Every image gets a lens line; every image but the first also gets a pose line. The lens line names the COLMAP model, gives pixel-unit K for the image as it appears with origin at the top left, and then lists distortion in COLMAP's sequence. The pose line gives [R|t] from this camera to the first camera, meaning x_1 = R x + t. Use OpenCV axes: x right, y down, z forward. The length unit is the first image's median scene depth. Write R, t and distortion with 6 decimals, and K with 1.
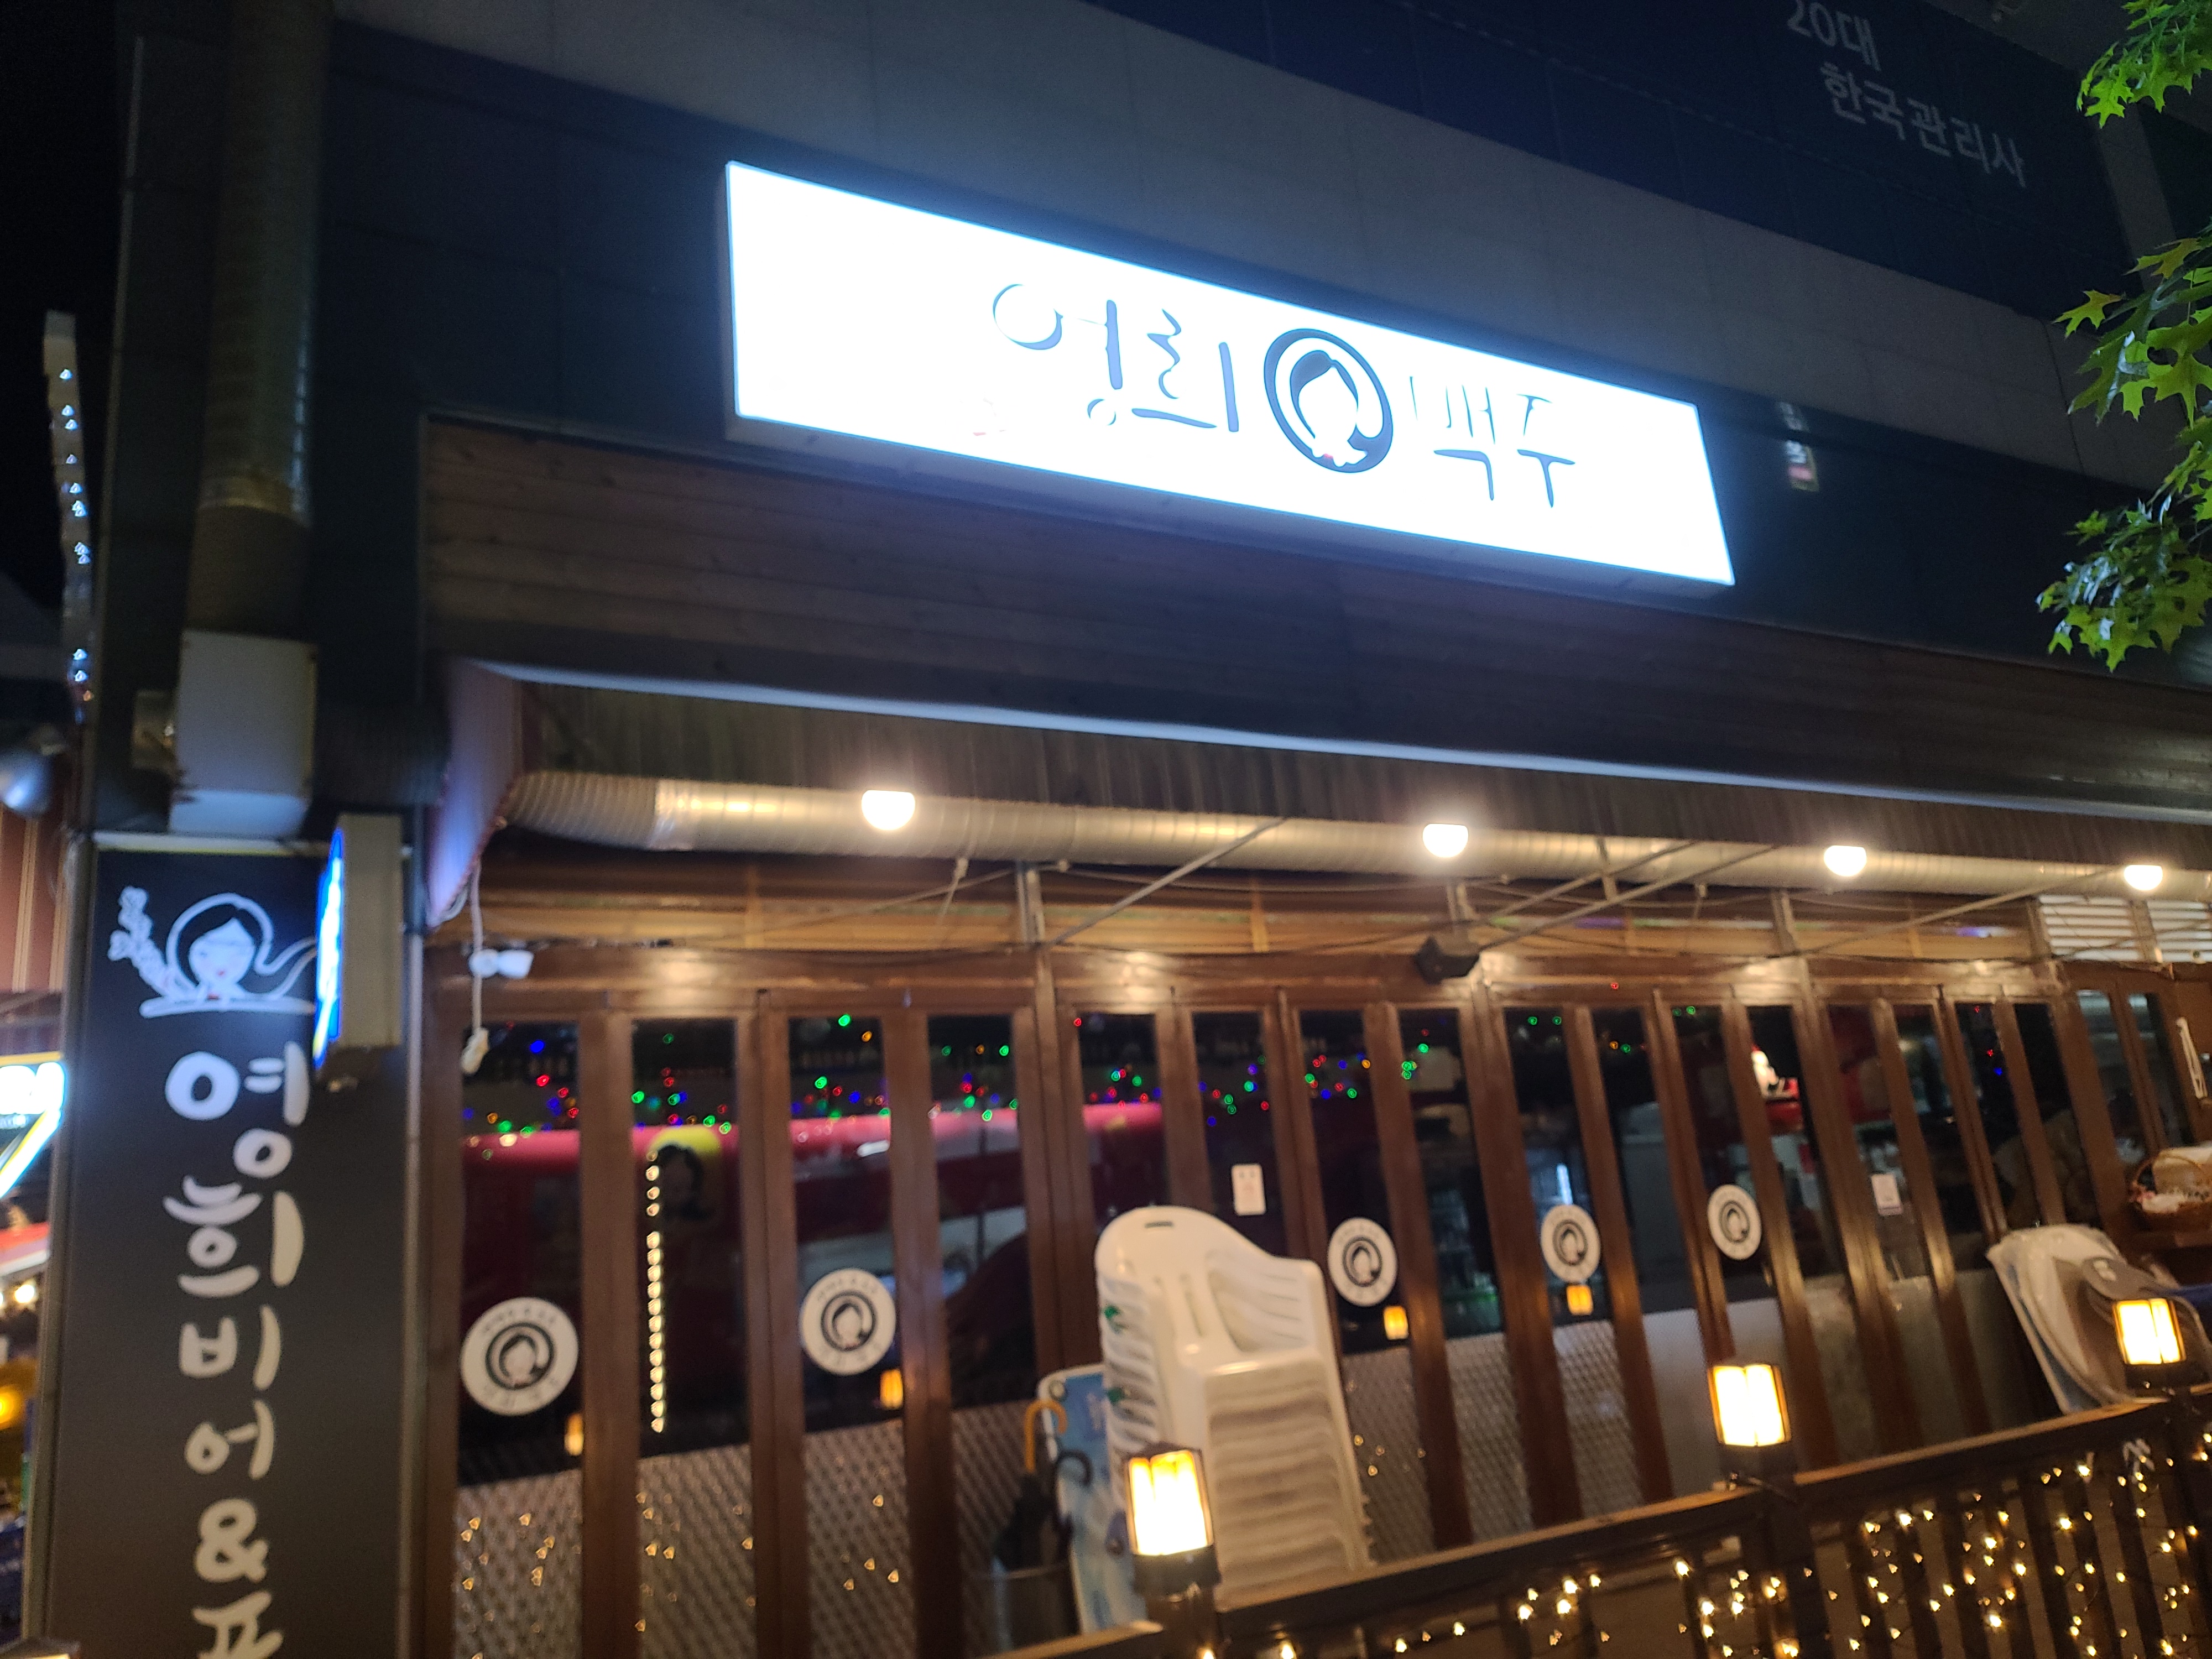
lens RADIAL K [[1609.2, 0, 1106.0], [0, 1609.2, 829.5], [0, 0, 1]] dist [0.050961, 0.000149]
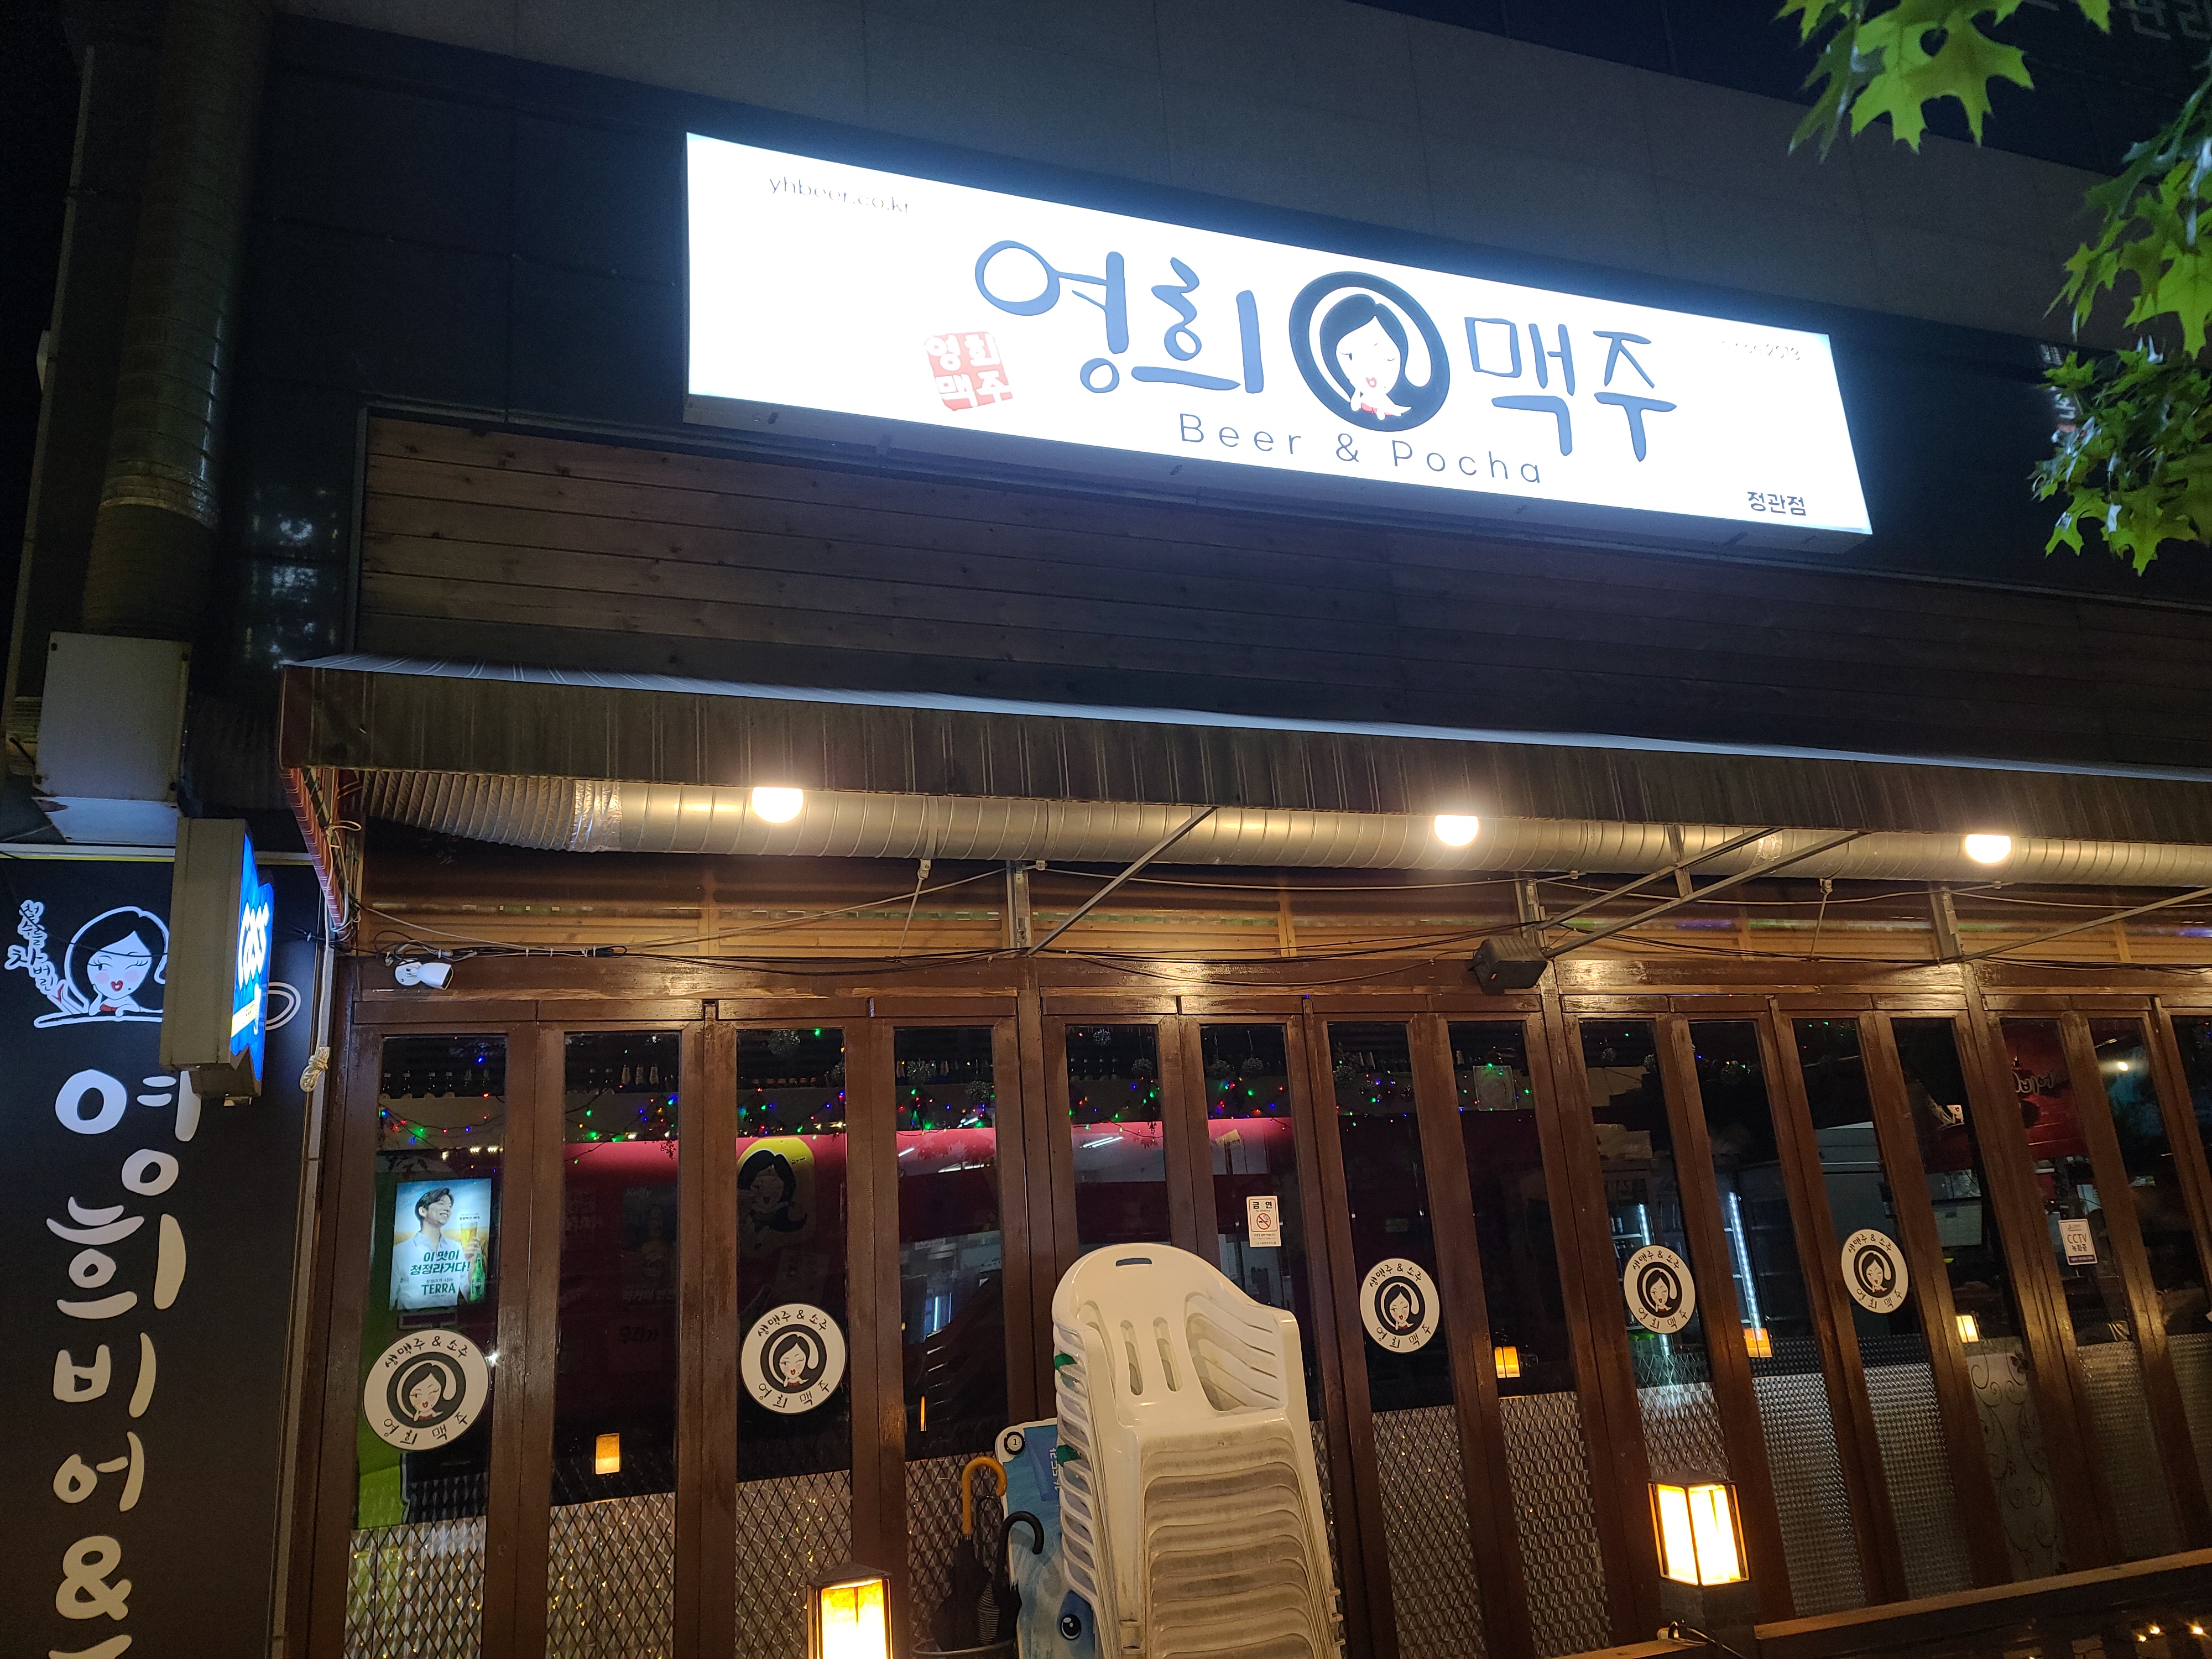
lens RADIAL K [[1604.9, 0, 1063.1], [0, 1604.9, 821.9], [0, 0, 1]] dist [0.087663, -0.053960]
pose [[0.987763, -0.016891, -0.155042, 0.122740], [0.015561, 0.999831, -0.009788, 0.006561], [0.155181, 0.007255, 0.987859, 0.088352]]
